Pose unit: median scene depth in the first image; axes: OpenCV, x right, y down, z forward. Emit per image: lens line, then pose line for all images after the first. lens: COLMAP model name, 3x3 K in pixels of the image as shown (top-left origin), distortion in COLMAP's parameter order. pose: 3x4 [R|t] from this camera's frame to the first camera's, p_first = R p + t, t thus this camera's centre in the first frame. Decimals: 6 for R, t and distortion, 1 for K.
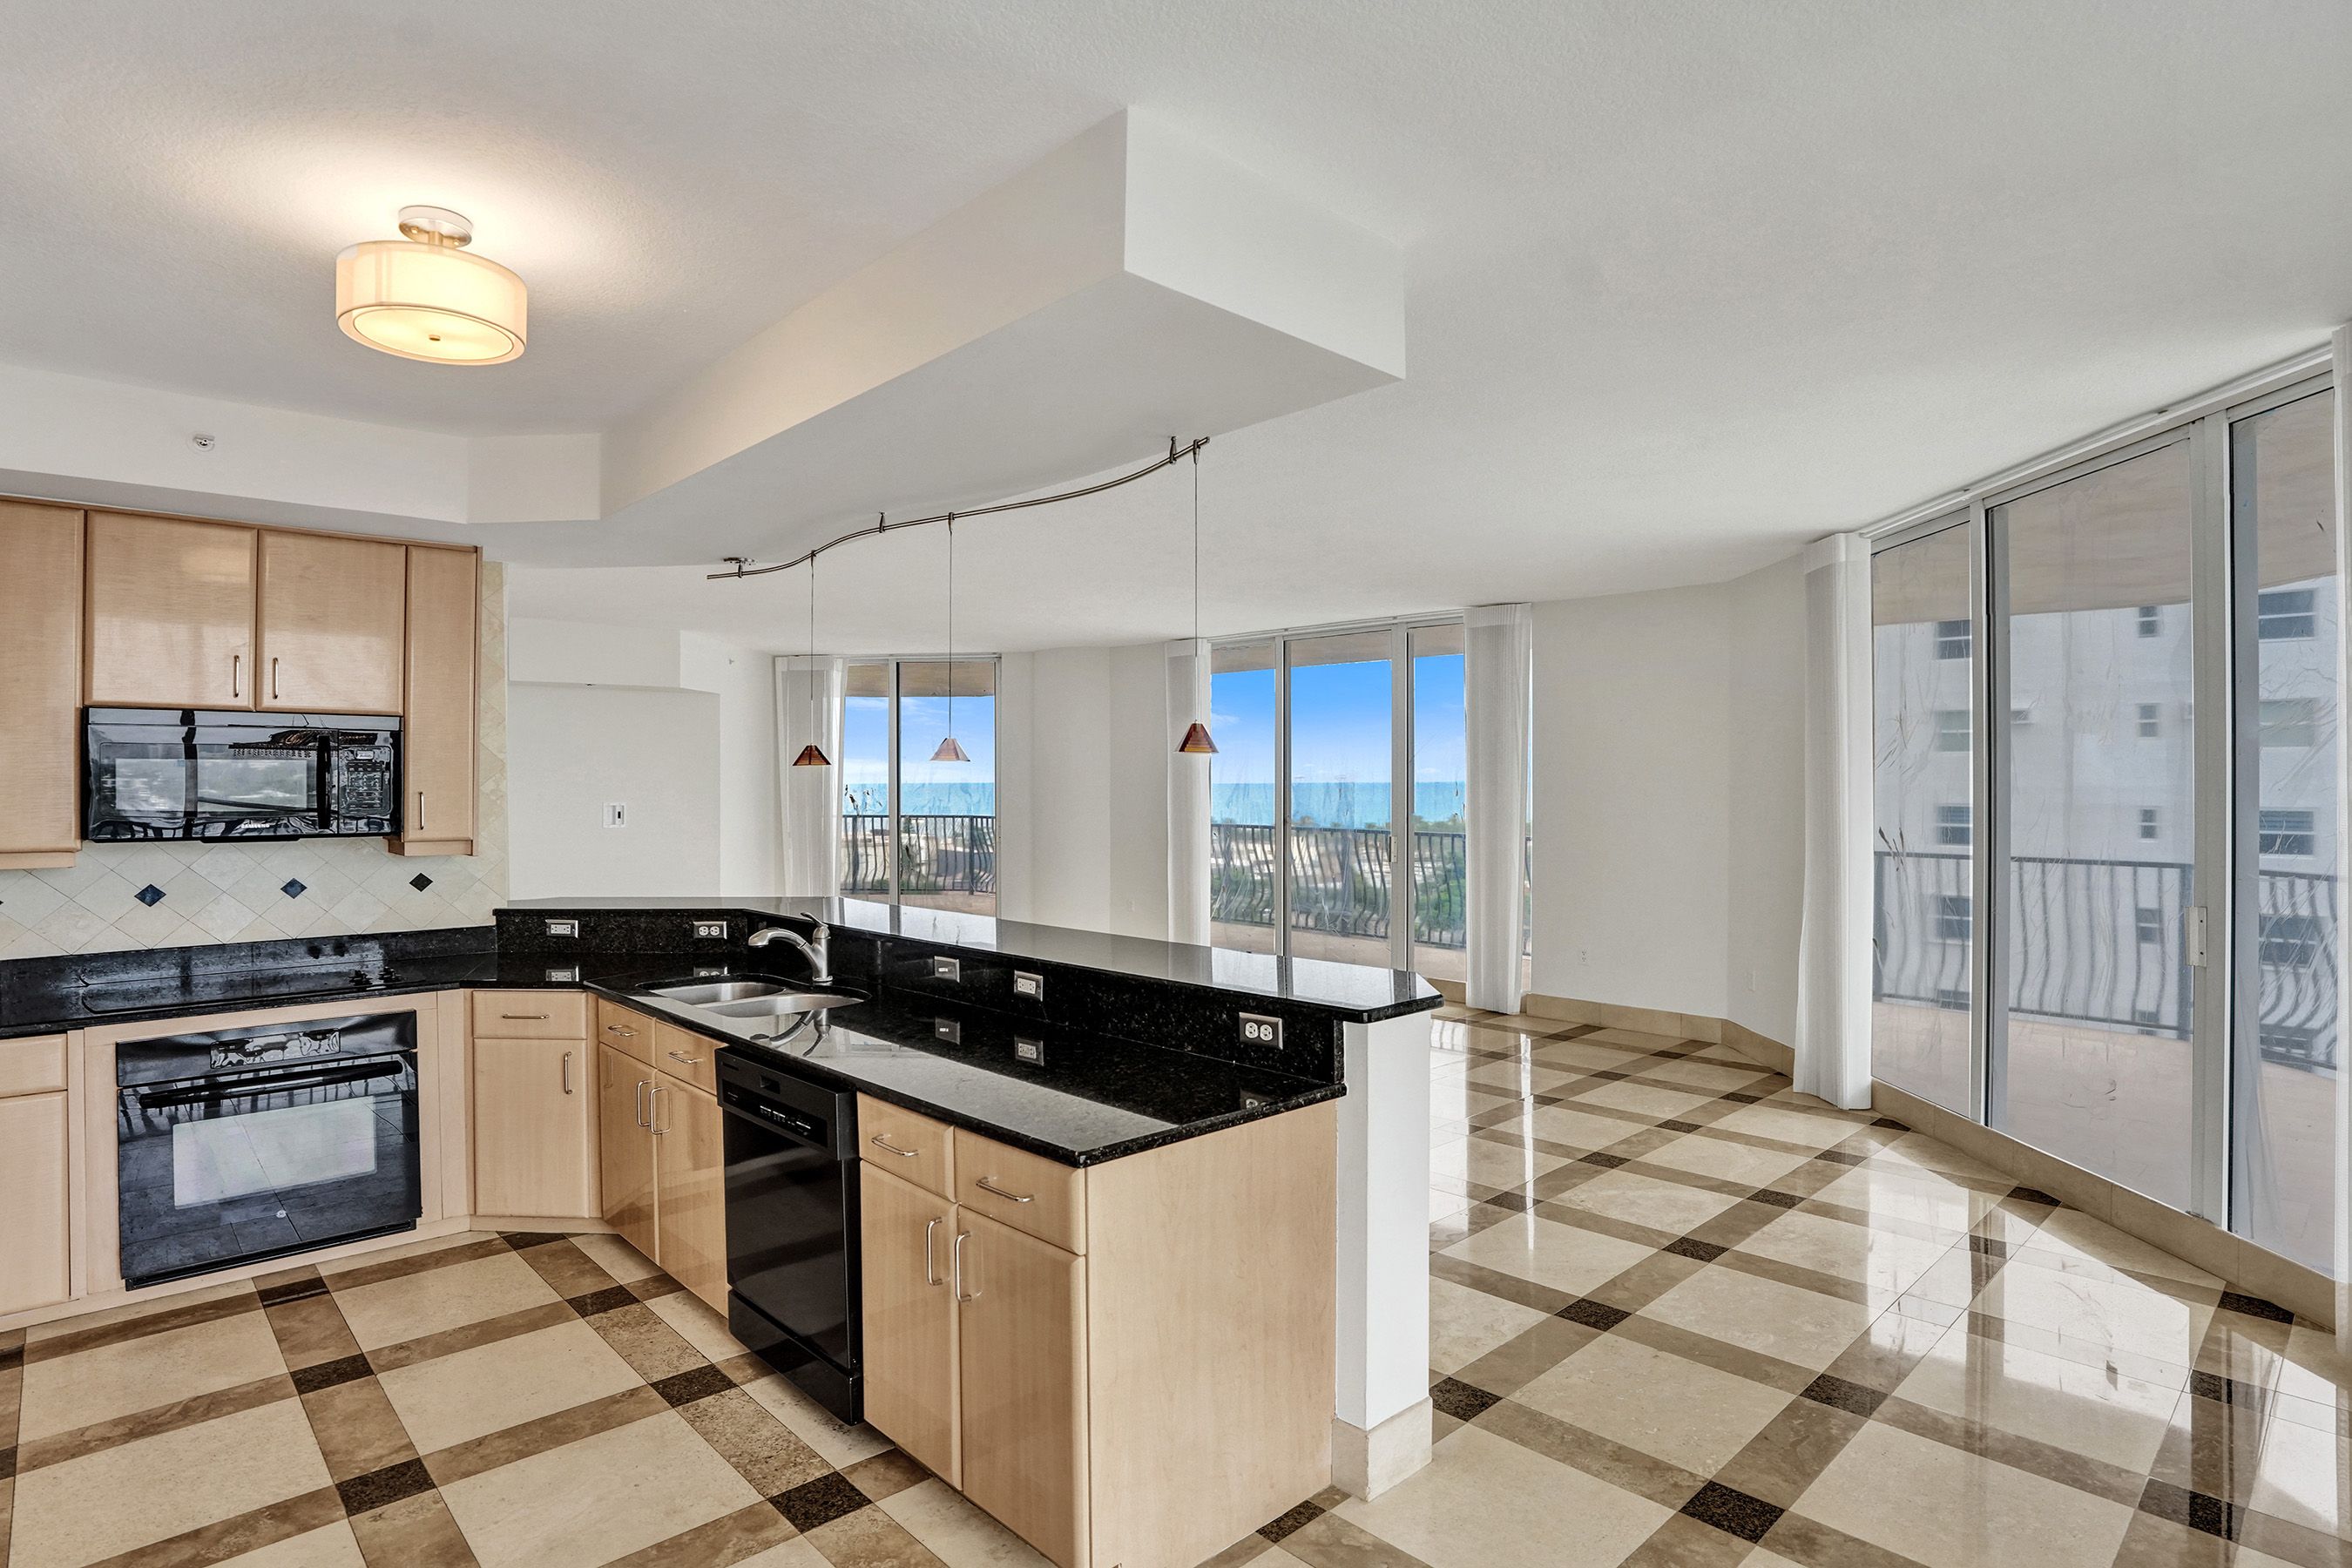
lens RADIAL K [[1230.7, 0, 1187.0], [0, 1230.7, 762.5], [0, 0, 1]] dist [-0.054355, 0.019809]
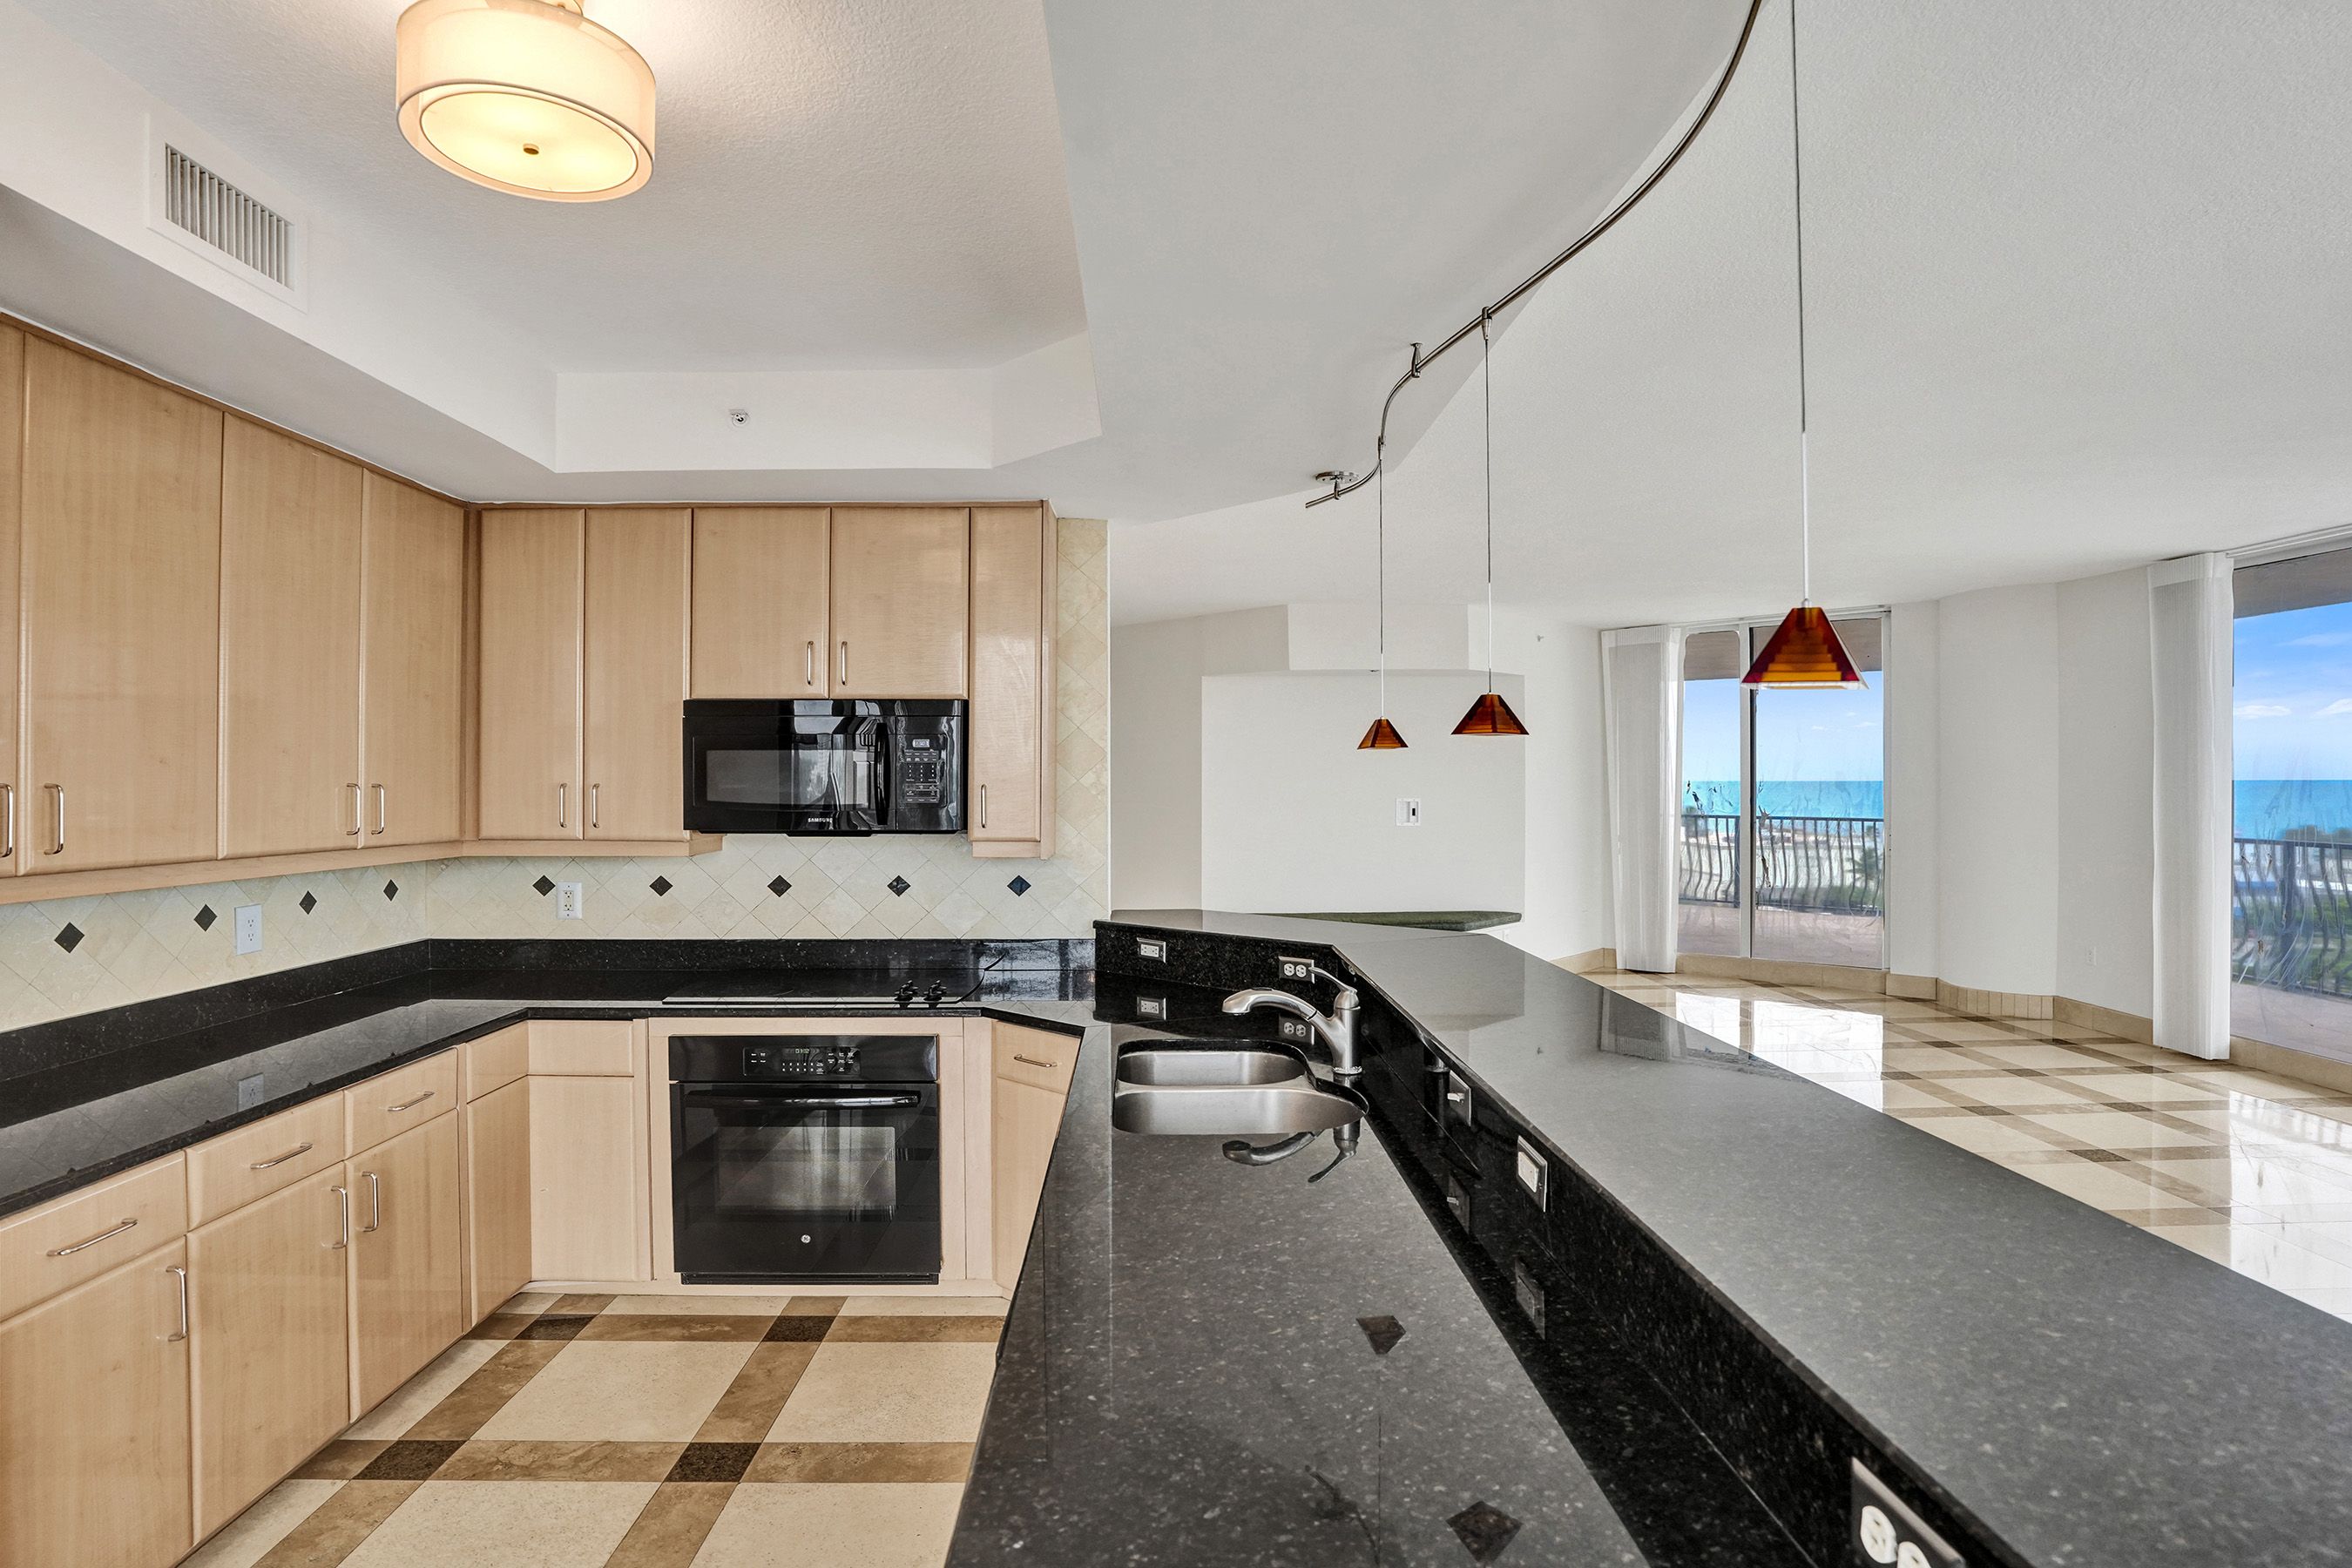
lens RADIAL K [[1230.7, 0, 1211.6], [0, 1230.7, 788.8], [0, 0, 1]] dist [-0.054355, 0.019809]
pose [[0.739304, 0.008235, -0.673321, 0.096129], [0.008692, 0.999725, 0.021771, 0.009056], [0.673315, -0.021948, 0.739030, 0.460463]]
